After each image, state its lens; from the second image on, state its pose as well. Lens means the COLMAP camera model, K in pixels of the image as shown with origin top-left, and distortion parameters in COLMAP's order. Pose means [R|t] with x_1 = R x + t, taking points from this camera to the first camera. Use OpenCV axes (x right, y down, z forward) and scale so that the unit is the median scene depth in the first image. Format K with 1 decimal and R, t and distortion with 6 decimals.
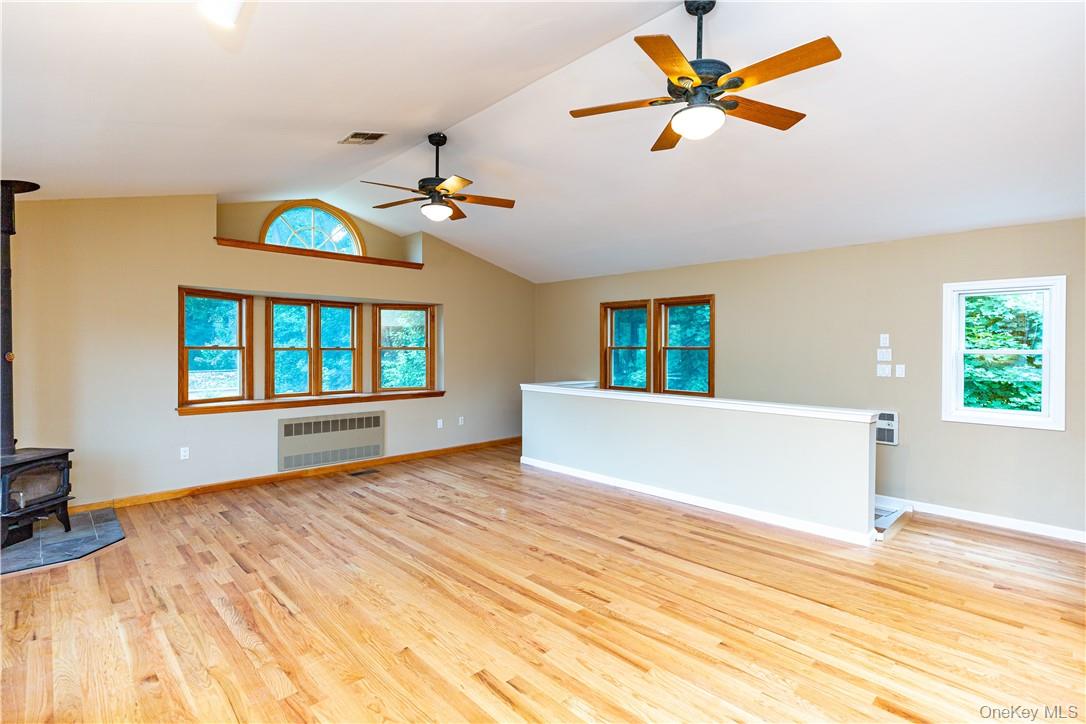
lens RADIAL K [[553.1, 0, 517.3], [0, 553.1, 341.2], [0, 0, 1]] dist [-0.000587, -0.000547]
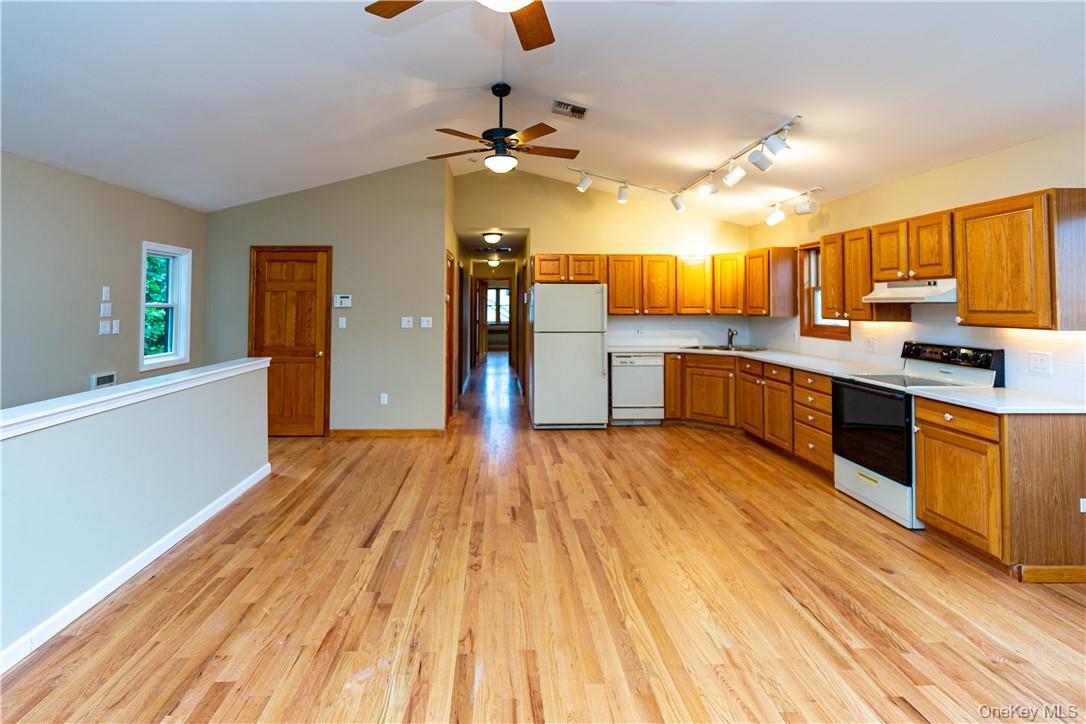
lens RADIAL K [[553.1, 0, 501.8], [0, 553.1, 289.4], [0, 0, 1]] dist [-0.000587, -0.000547]
pose [[-0.773698, 0.010597, 0.633466, -0.453431], [-0.012753, 0.999397, -0.032295, 0.013529], [-0.633426, -0.033065, -0.773097, 1.470229]]
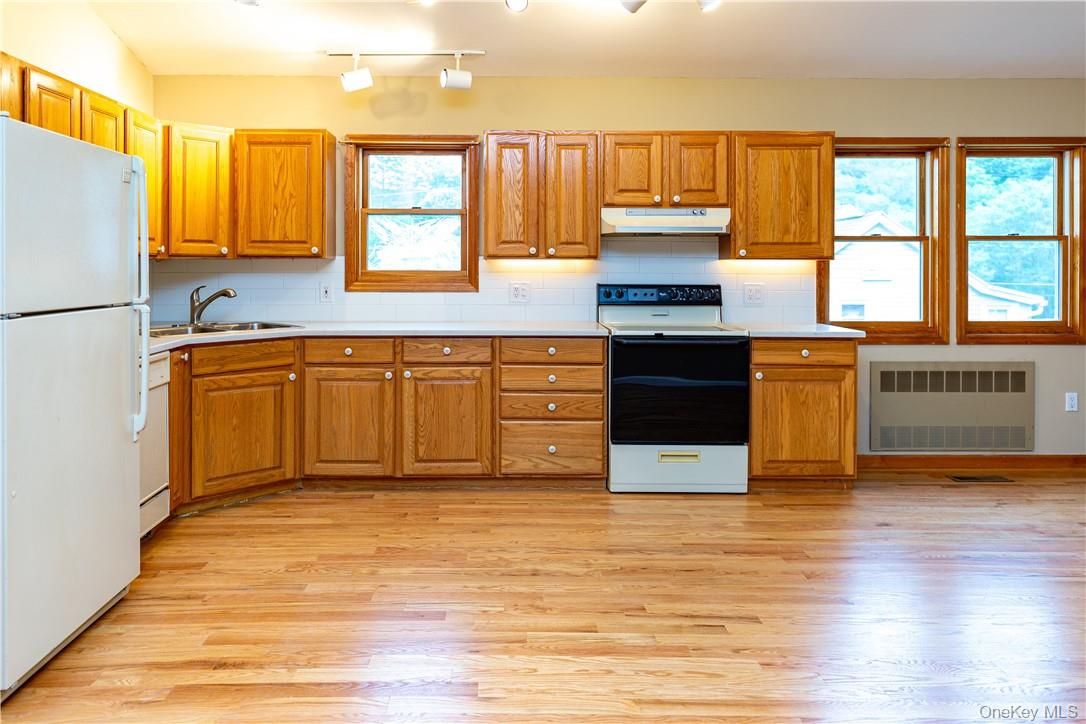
lens RADIAL K [[799.0, 0, 562.2], [0, 799.0, 264.8], [0, 0, 1]] dist [0.010161, -0.001684]
pose [[-0.624361, -0.002478, -0.781132, 0.602881], [0.004520, 0.999967, -0.006785, 0.048233], [0.781122, -0.007767, -0.624330, 0.874187]]
